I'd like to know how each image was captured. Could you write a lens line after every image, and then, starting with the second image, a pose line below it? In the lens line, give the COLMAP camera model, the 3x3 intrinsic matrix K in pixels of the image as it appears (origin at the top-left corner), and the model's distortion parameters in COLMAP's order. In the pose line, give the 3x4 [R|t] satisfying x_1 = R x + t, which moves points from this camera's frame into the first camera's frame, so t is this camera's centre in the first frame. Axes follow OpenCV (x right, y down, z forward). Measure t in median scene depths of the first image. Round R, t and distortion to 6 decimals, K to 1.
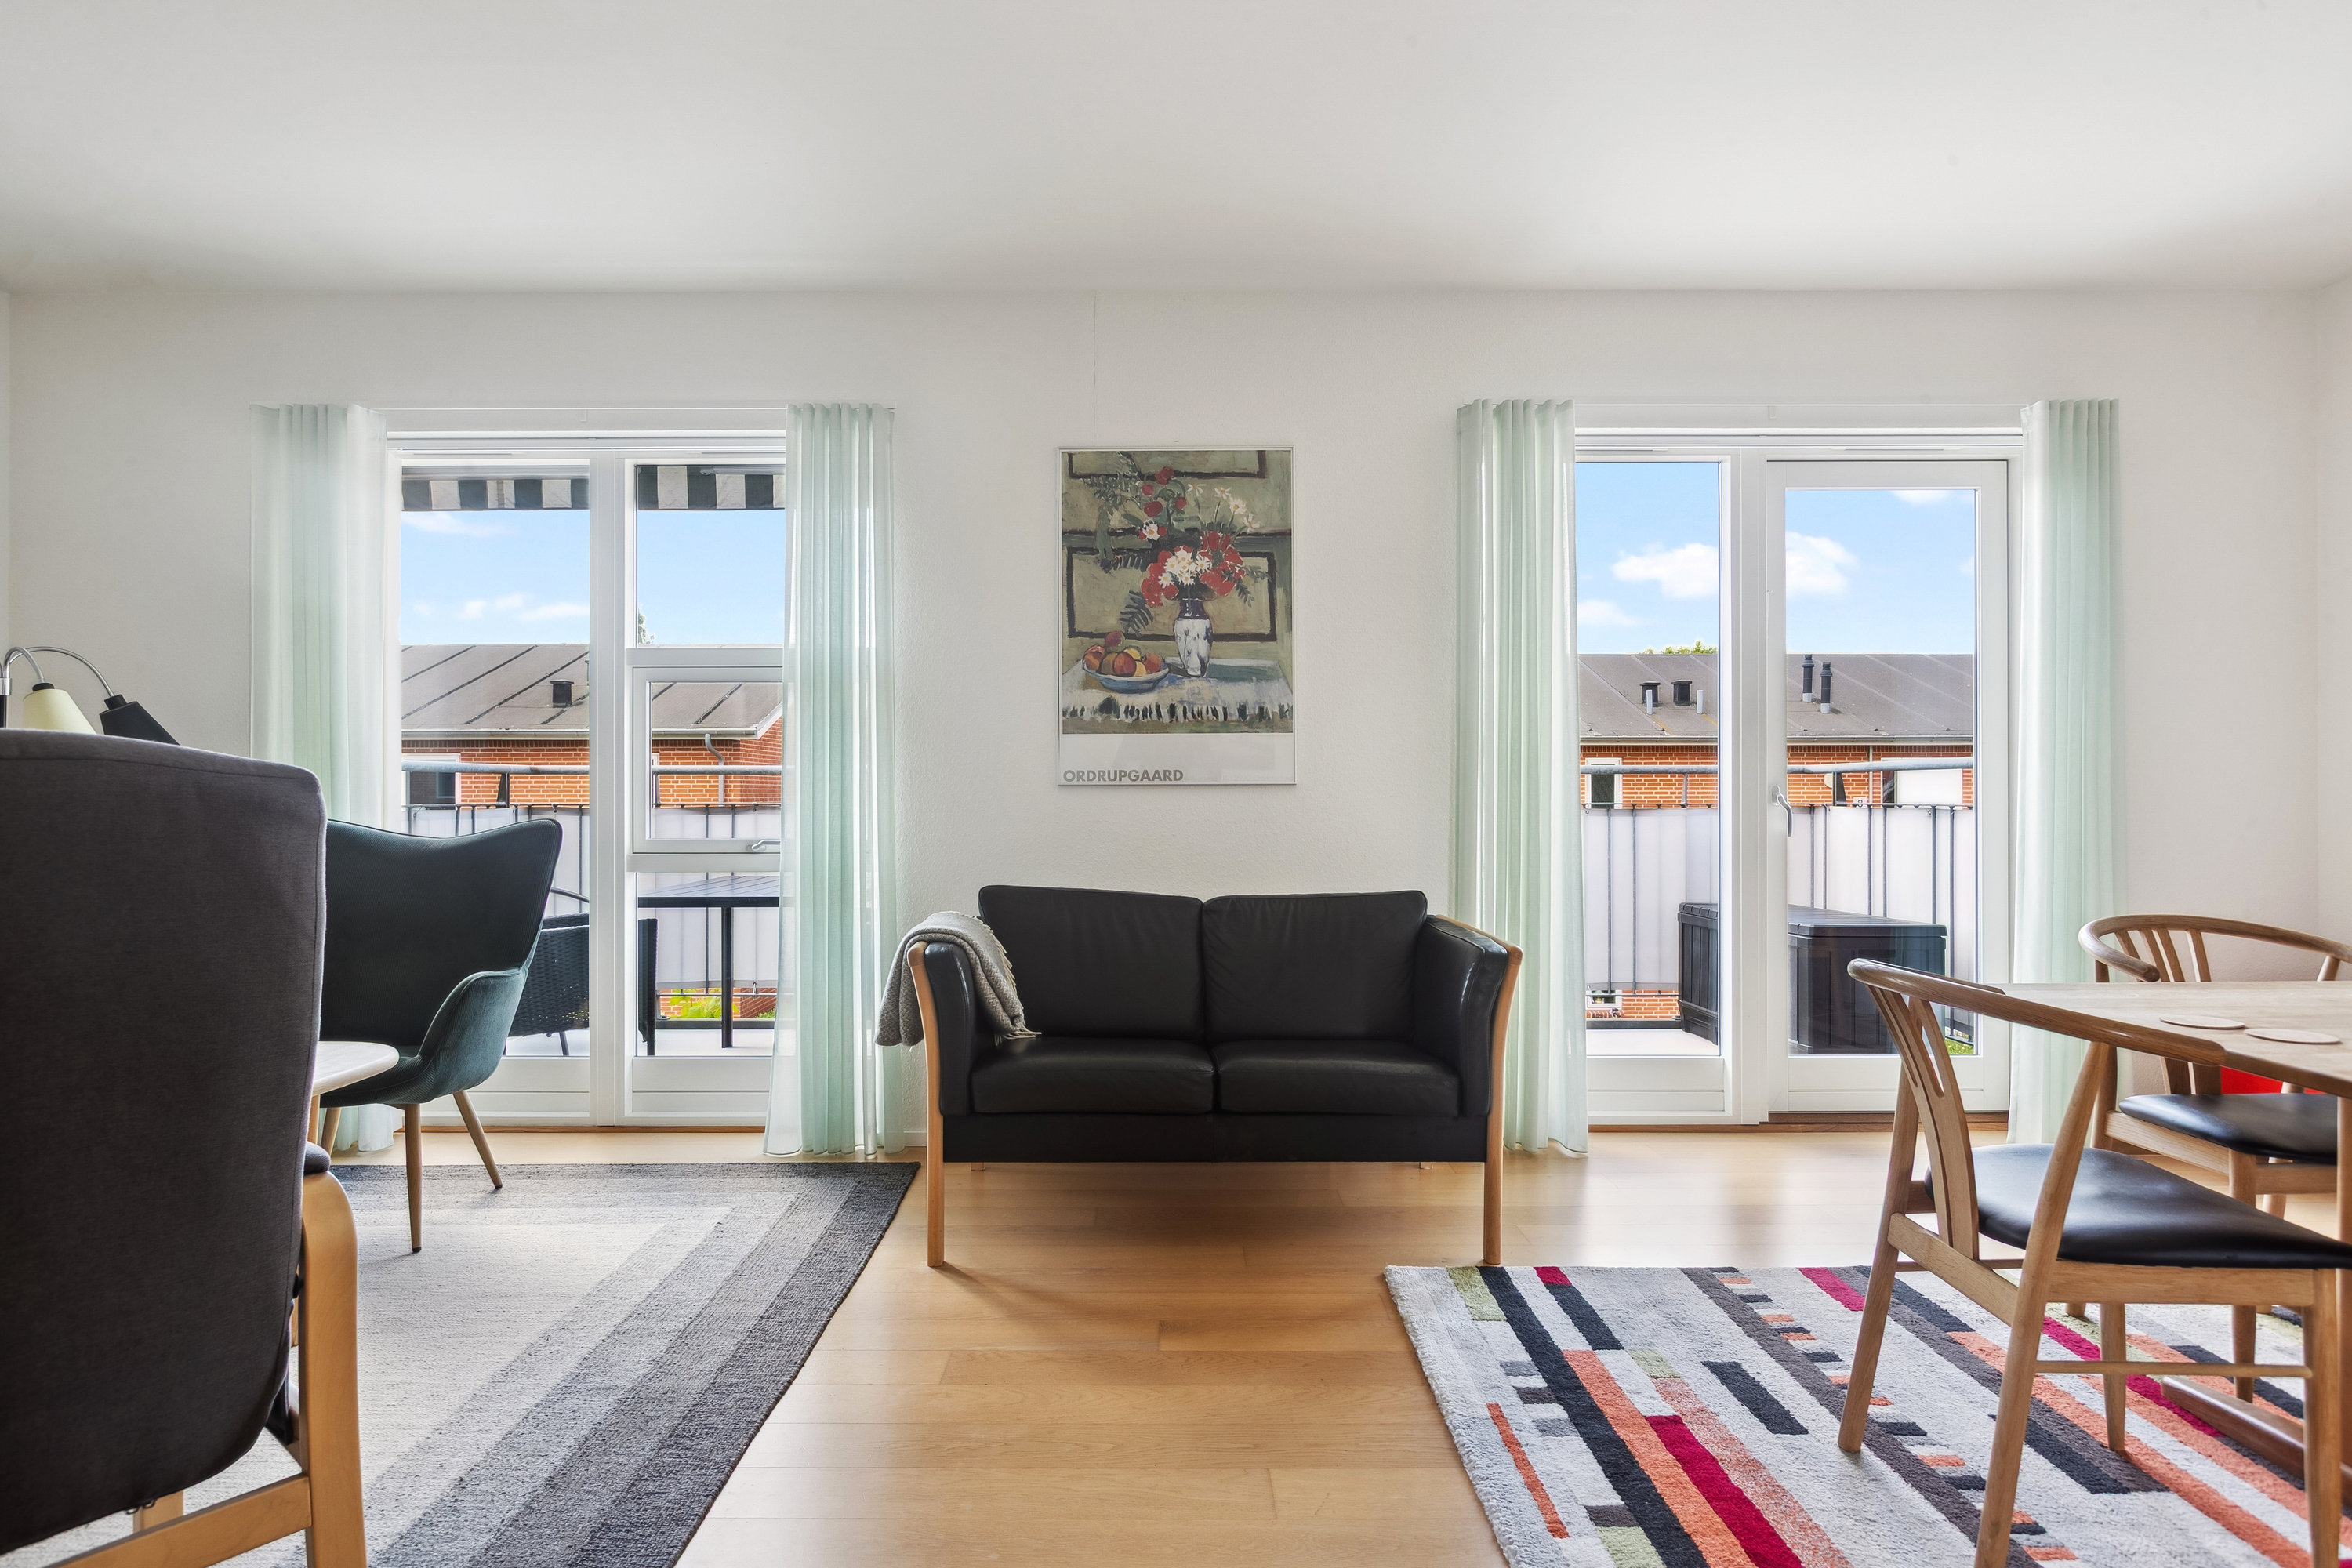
lens RADIAL K [[1367.4, 0, 1168.1], [0, 1367.4, 779.4], [0, 0, 1]] dist [0.040479, 0.007687]
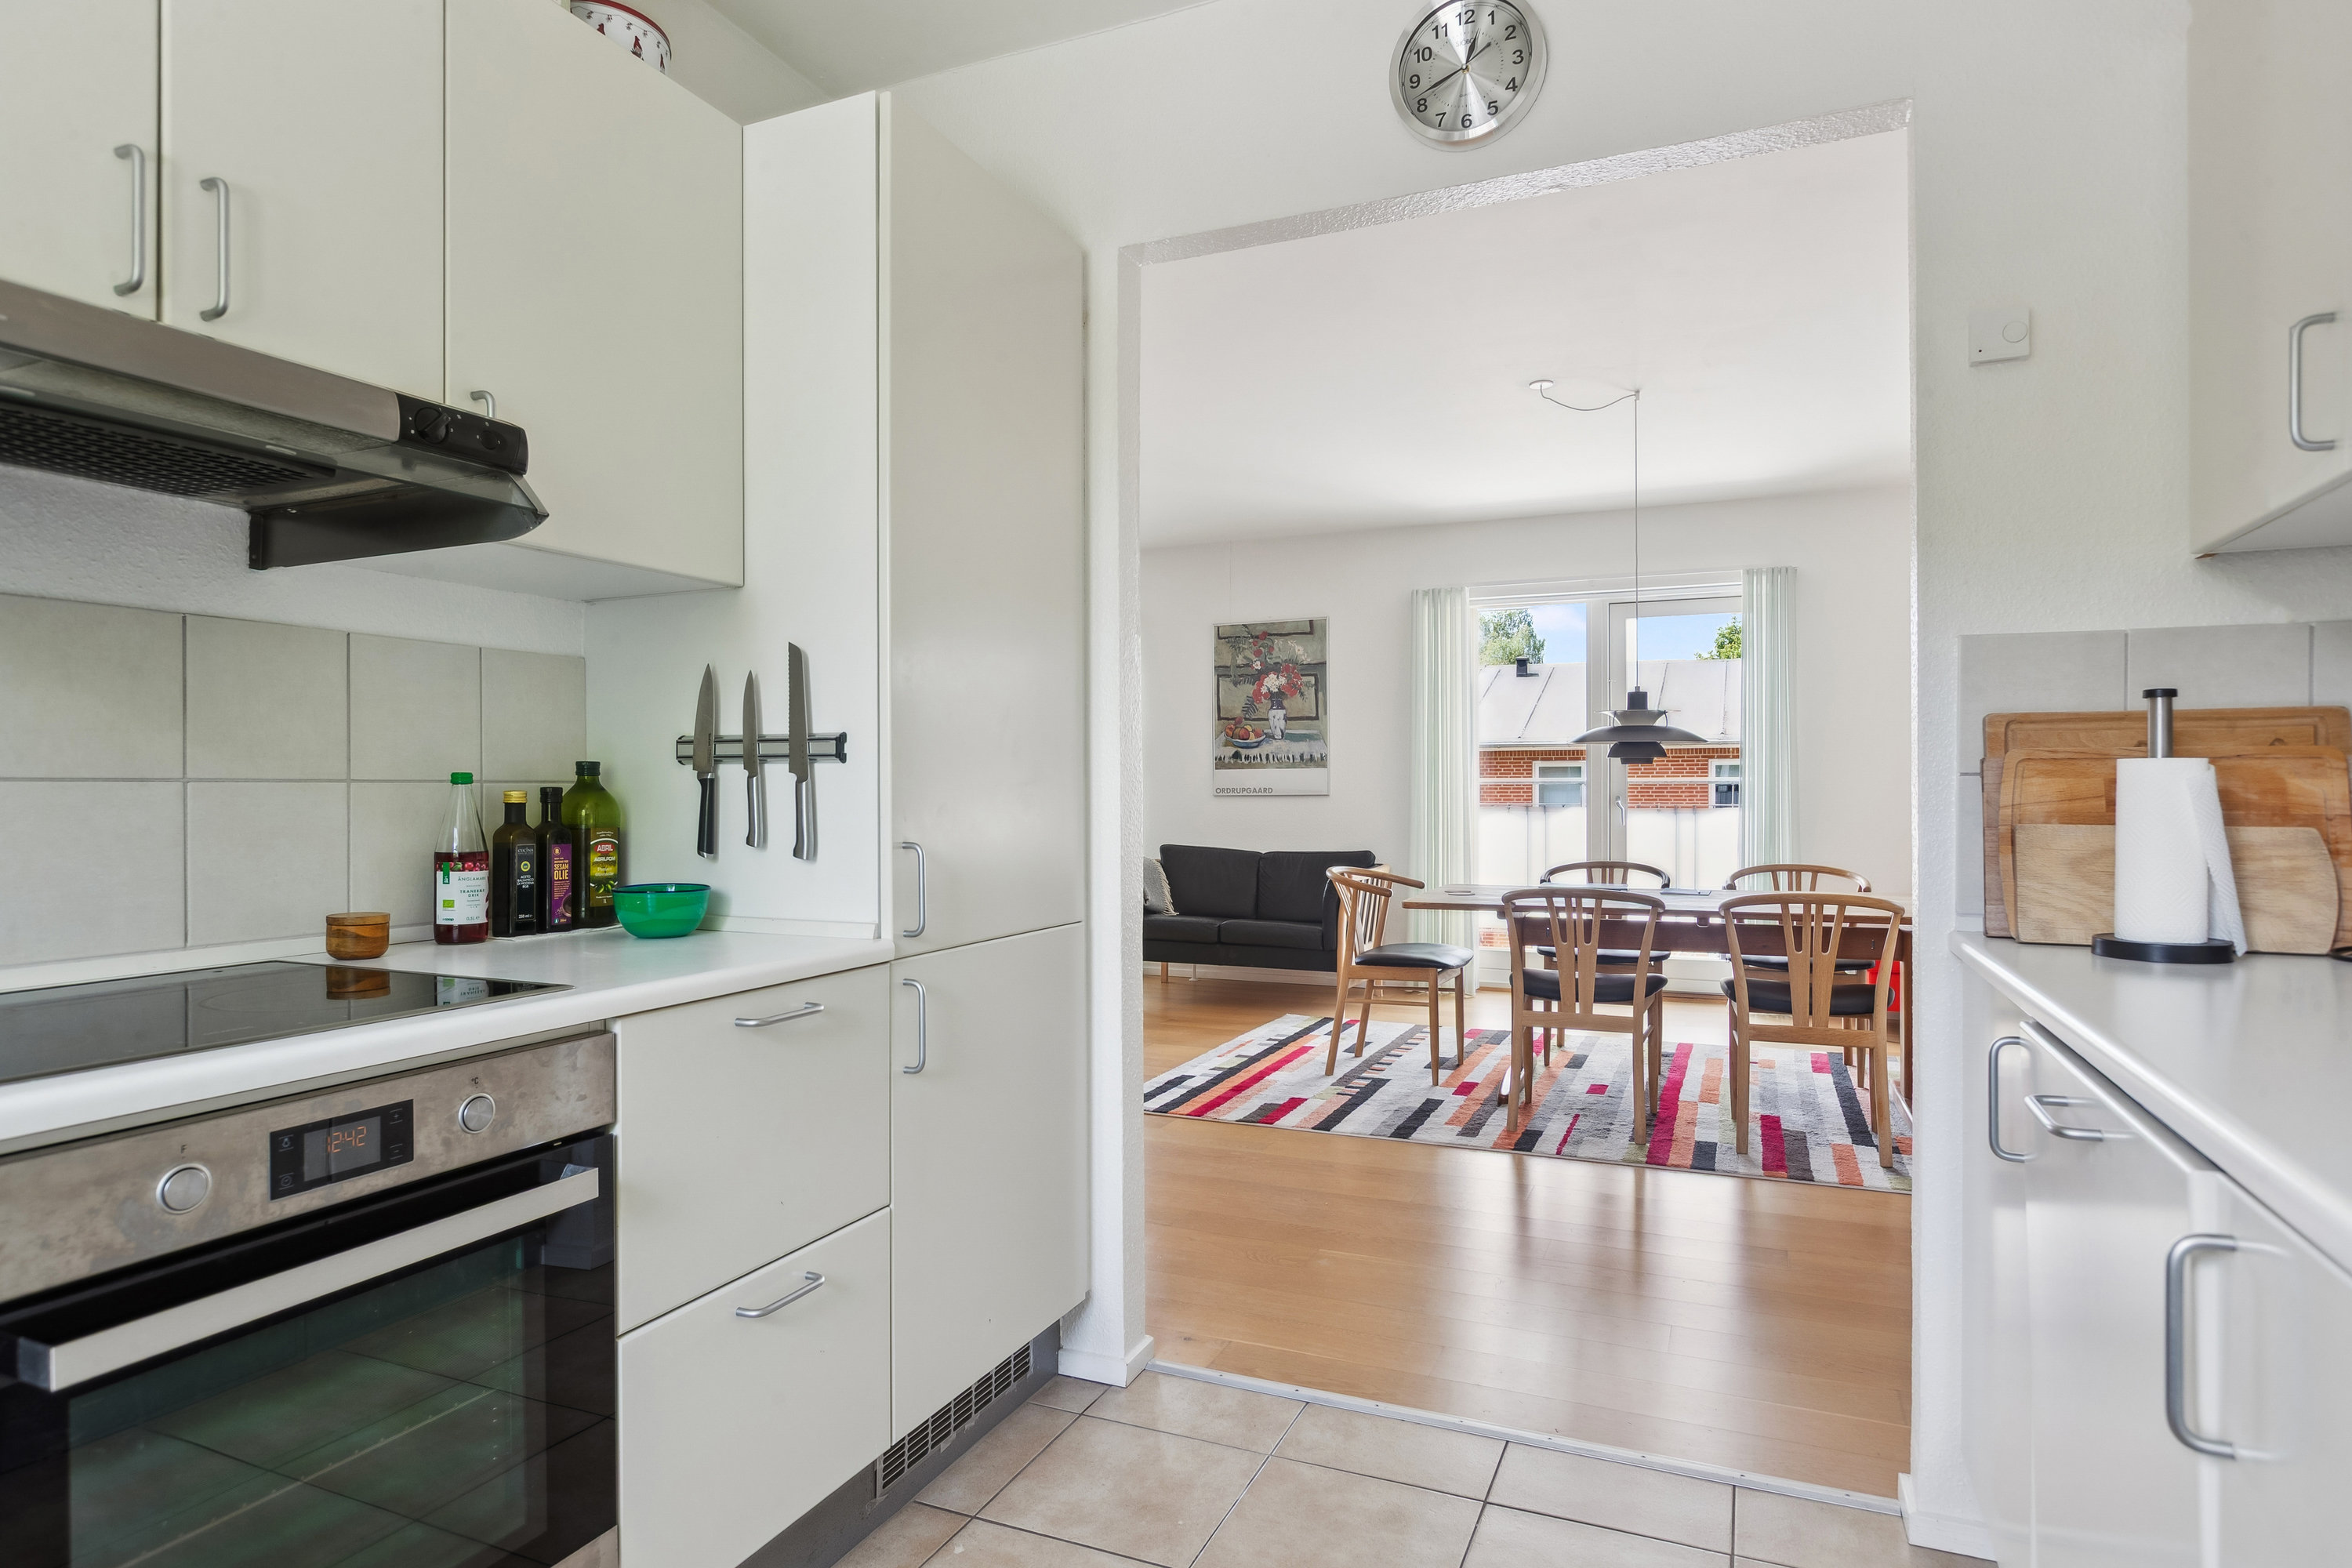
lens RADIAL K [[1367.4, 0, 1172.2], [0, 1367.4, 789.1], [0, 0, 1]] dist [0.040479, 0.007687]
pose [[0.908551, 0.000727, -0.417773, 0.689093], [0.002178, 0.999977, 0.006479, -0.018013], [0.417768, -0.006796, 0.908528, -0.814444]]
